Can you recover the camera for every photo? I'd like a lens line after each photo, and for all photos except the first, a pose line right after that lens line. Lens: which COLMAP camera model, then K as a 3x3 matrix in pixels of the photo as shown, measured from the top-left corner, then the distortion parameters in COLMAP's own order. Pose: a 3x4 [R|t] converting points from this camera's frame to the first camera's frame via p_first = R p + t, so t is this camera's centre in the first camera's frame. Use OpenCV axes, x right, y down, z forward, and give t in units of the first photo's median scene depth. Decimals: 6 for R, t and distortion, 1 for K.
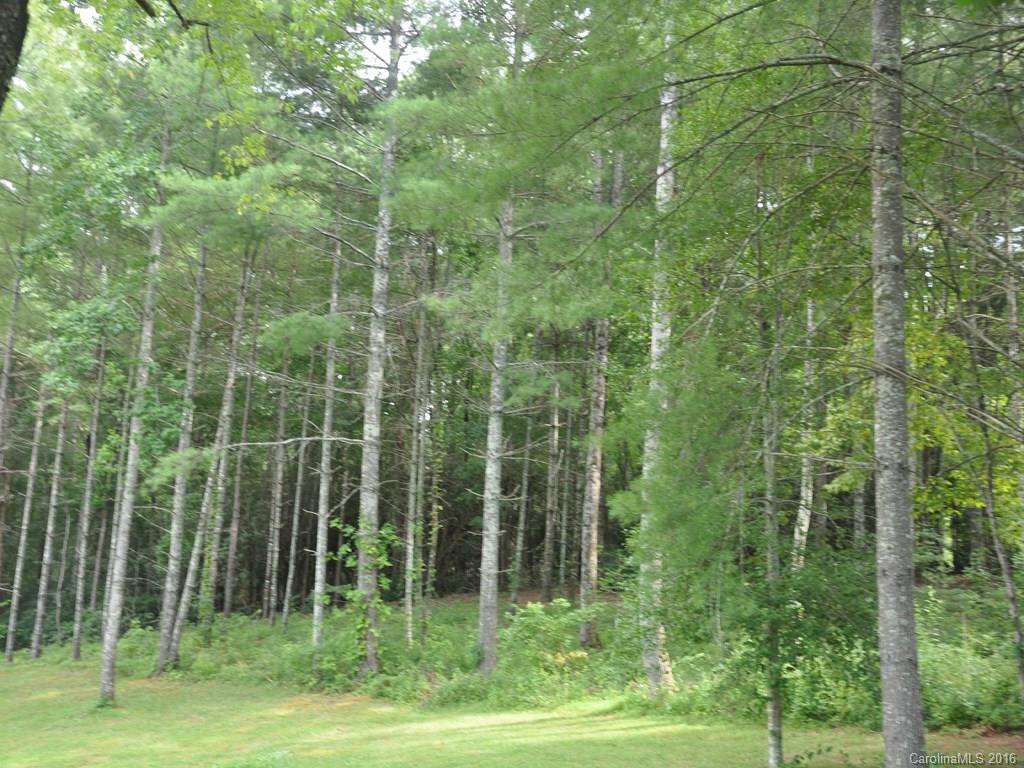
lens RADIAL K [[1124.9, 0, 528.9], [0, 1124.9, 382.2], [0, 0, 1]] dist [0.015396, 0.000000]
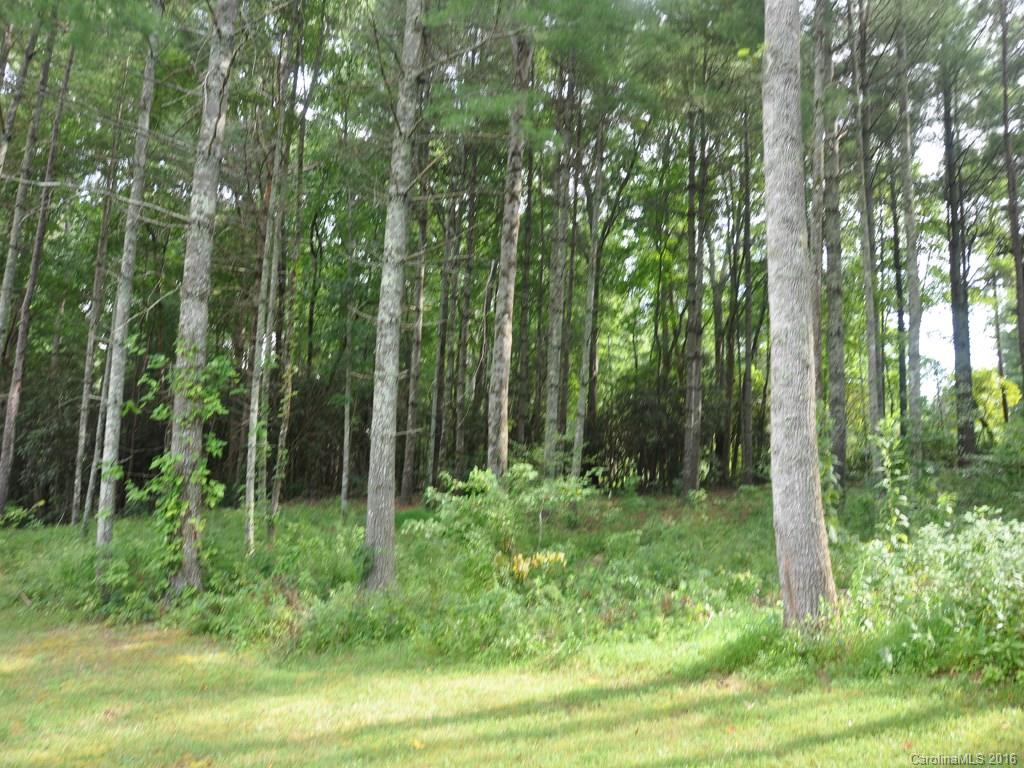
lens RADIAL K [[835.5, 0, 507.6], [0, 835.5, 377.0], [0, 0, 1]] dist [-0.137002, 0.111461]
pose [[0.978583, 0.031892, 0.203369, -0.063543], [-0.034213, 0.999383, 0.007904, 0.130358], [-0.202992, -0.014693, 0.979070, 0.522491]]
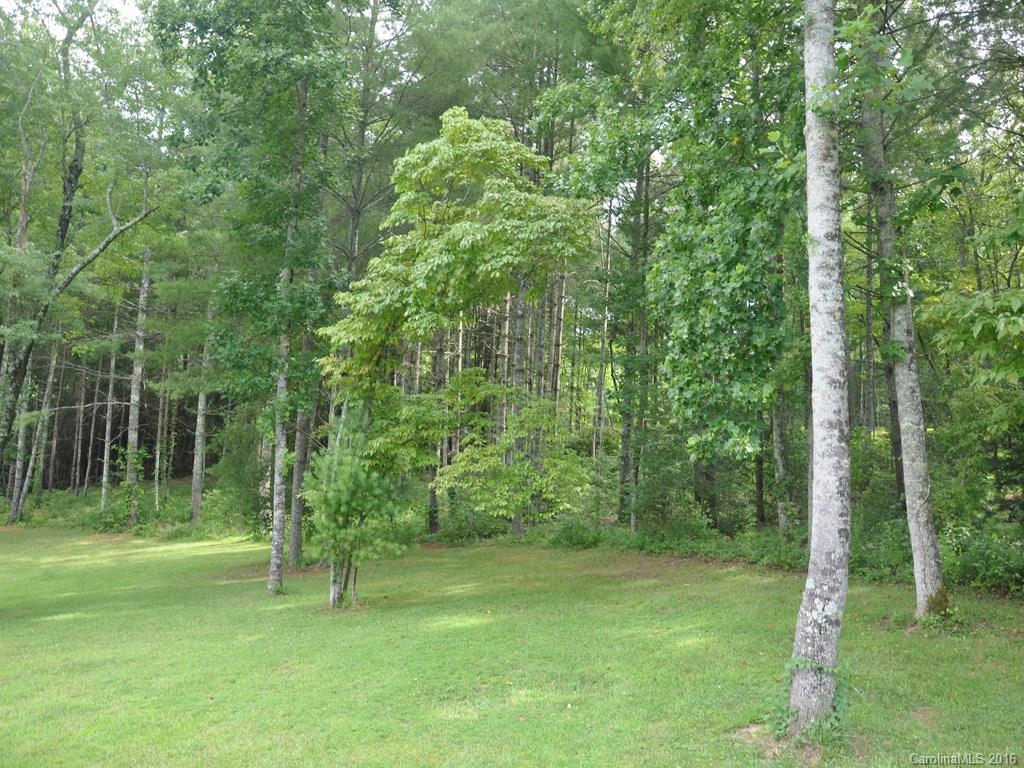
lens RADIAL K [[835.5, 0, 515.7], [0, 835.5, 376.0], [0, 0, 1]] dist [-0.137002, 0.111461]
pose [[0.960630, 0.031611, 0.276028, 0.096708], [-0.055001, 0.995481, 0.077408, -0.136501], [-0.272334, -0.089543, 0.958027, -0.488376]]
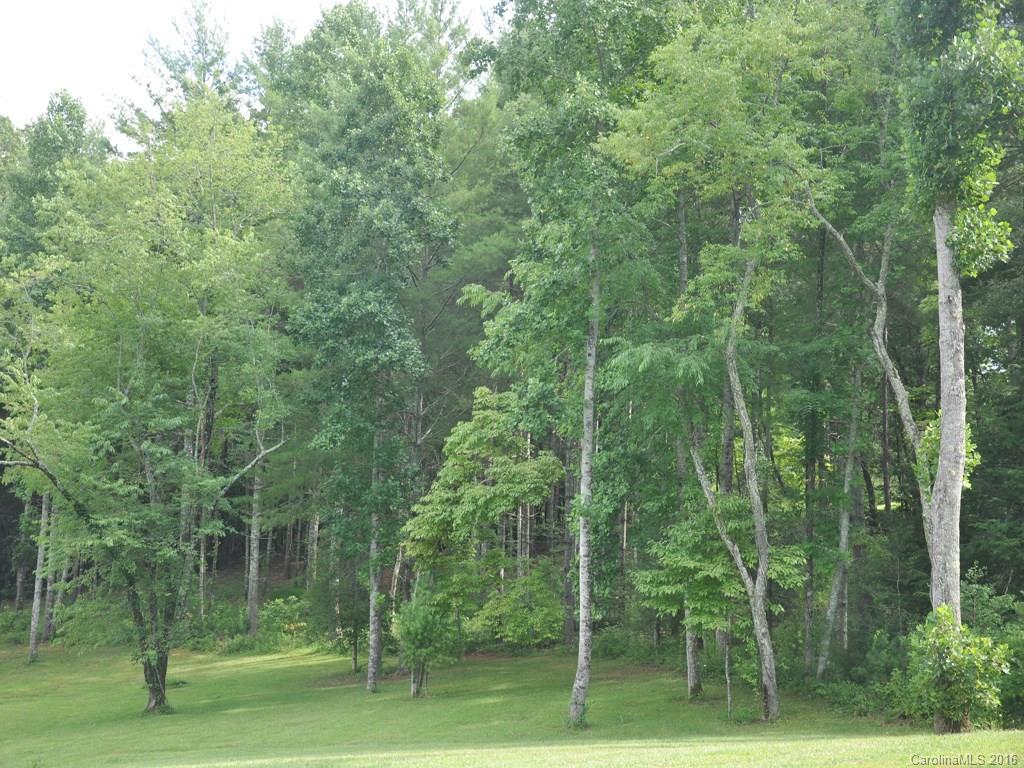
lens RADIAL K [[1579.9, 0, 539.9], [0, 1579.9, 364.0], [0, 0, 1]] dist [0.238514, 0.000000]
pose [[0.985533, 0.004594, 0.169421, -0.018667], [-0.023318, 0.993801, 0.108699, -0.470061], [-0.167871, -0.111077, 0.979531, -1.574625]]
